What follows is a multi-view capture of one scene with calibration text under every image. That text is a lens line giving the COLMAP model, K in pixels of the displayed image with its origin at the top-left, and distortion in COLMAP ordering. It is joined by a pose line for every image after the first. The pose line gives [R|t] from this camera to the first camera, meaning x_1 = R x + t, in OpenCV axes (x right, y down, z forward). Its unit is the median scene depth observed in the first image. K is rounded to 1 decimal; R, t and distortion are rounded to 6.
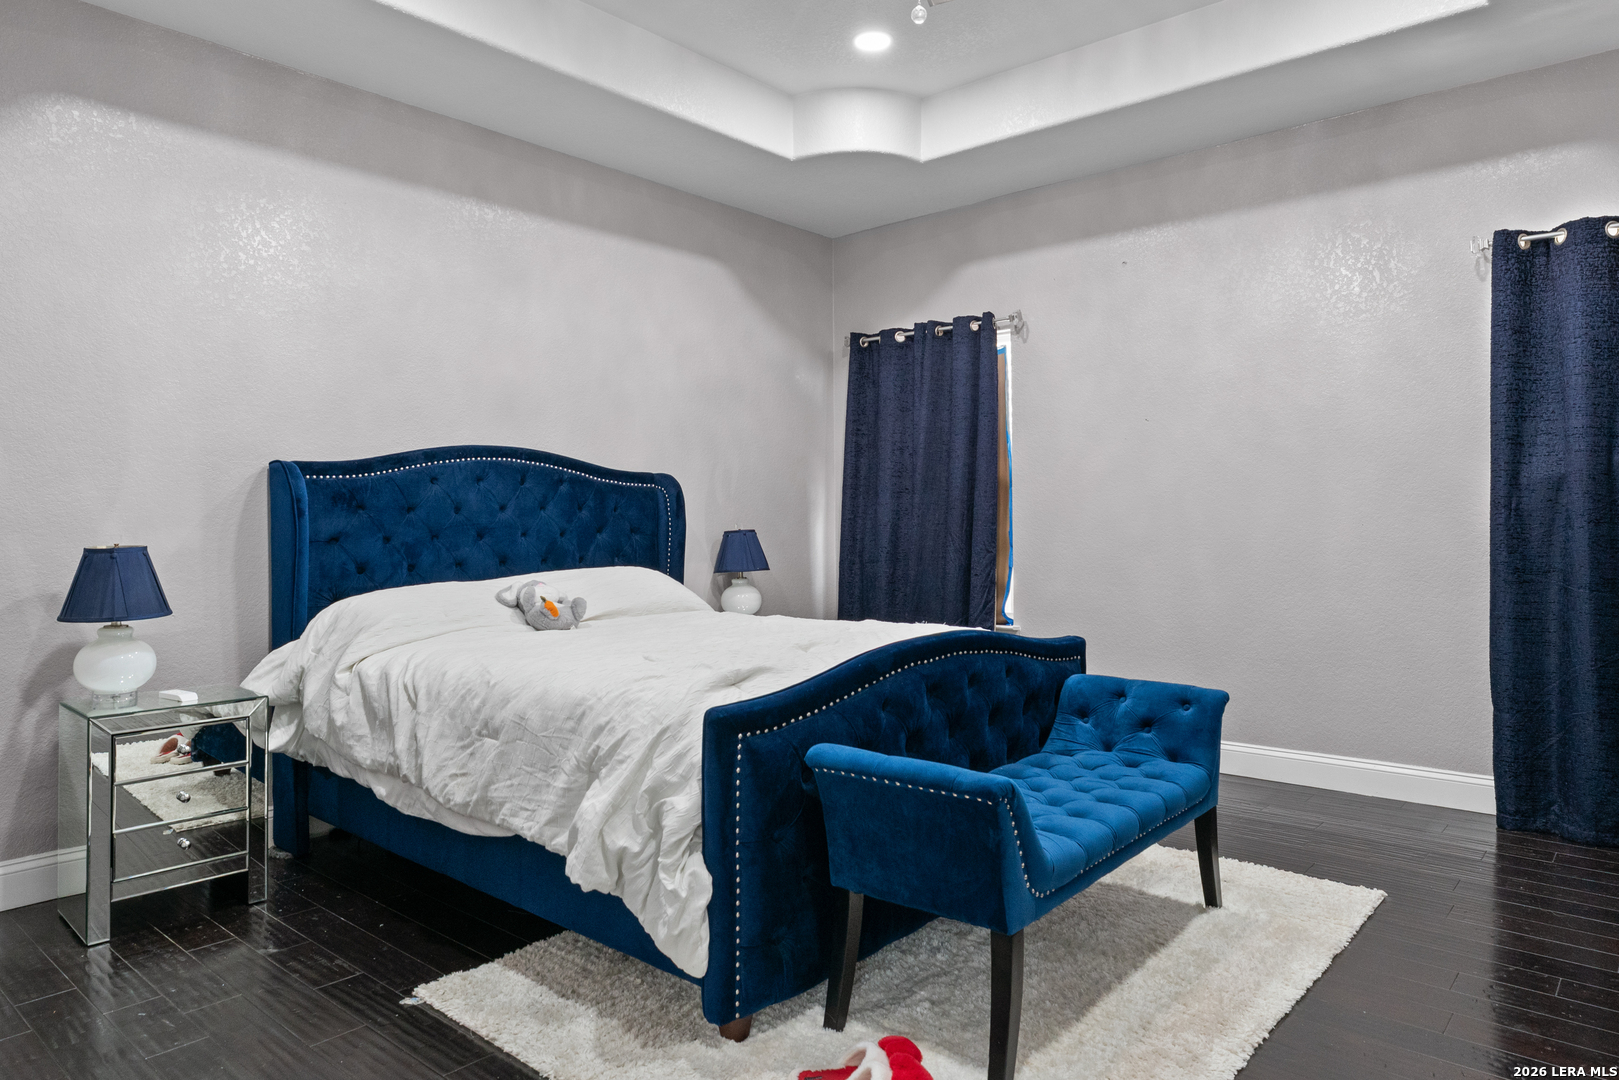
lens RADIAL K [[1007.8, 0, 810.5], [0, 1007.8, 553.7], [0, 0, 1]] dist [-0.001165, -0.003609]
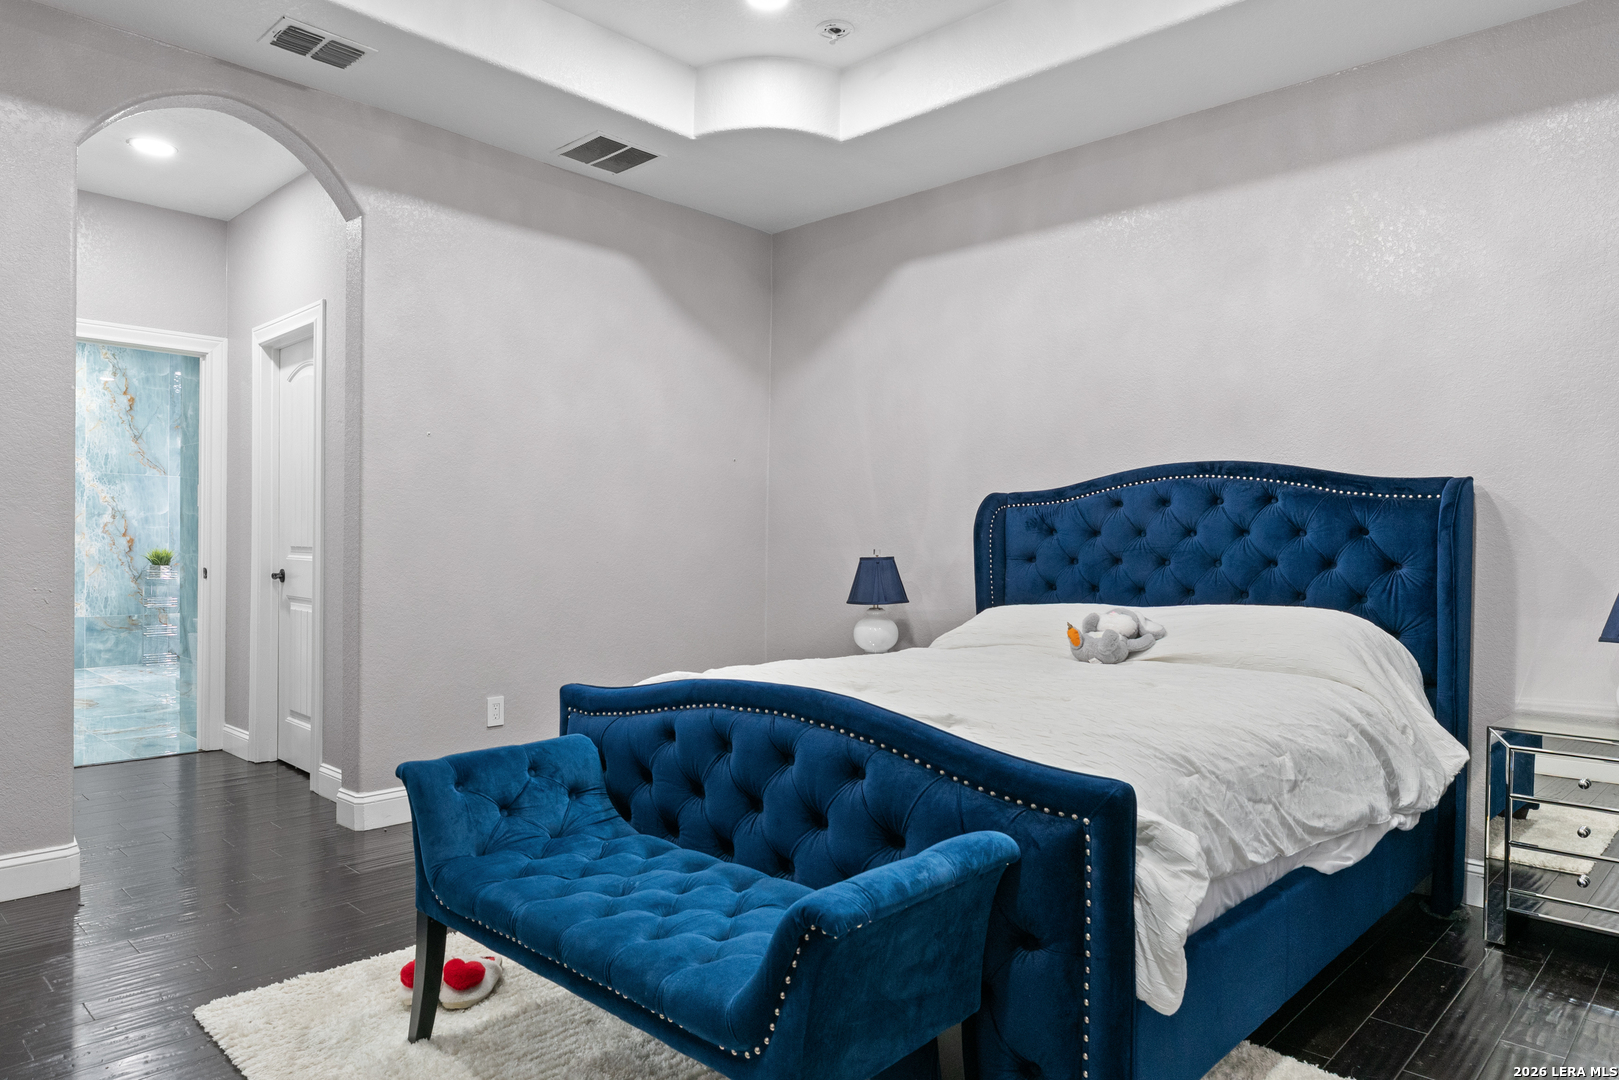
lens RADIAL K [[1017.5, 0, 813.5], [0, 1017.5, 543.7], [0, 0, 1]] dist [-0.001307, -0.001959]
pose [[-0.058928, 0.015394, -0.998144, 0.693258], [-0.048568, 0.998653, 0.018269, -0.040336], [0.997080, 0.049555, -0.058101, 0.820272]]
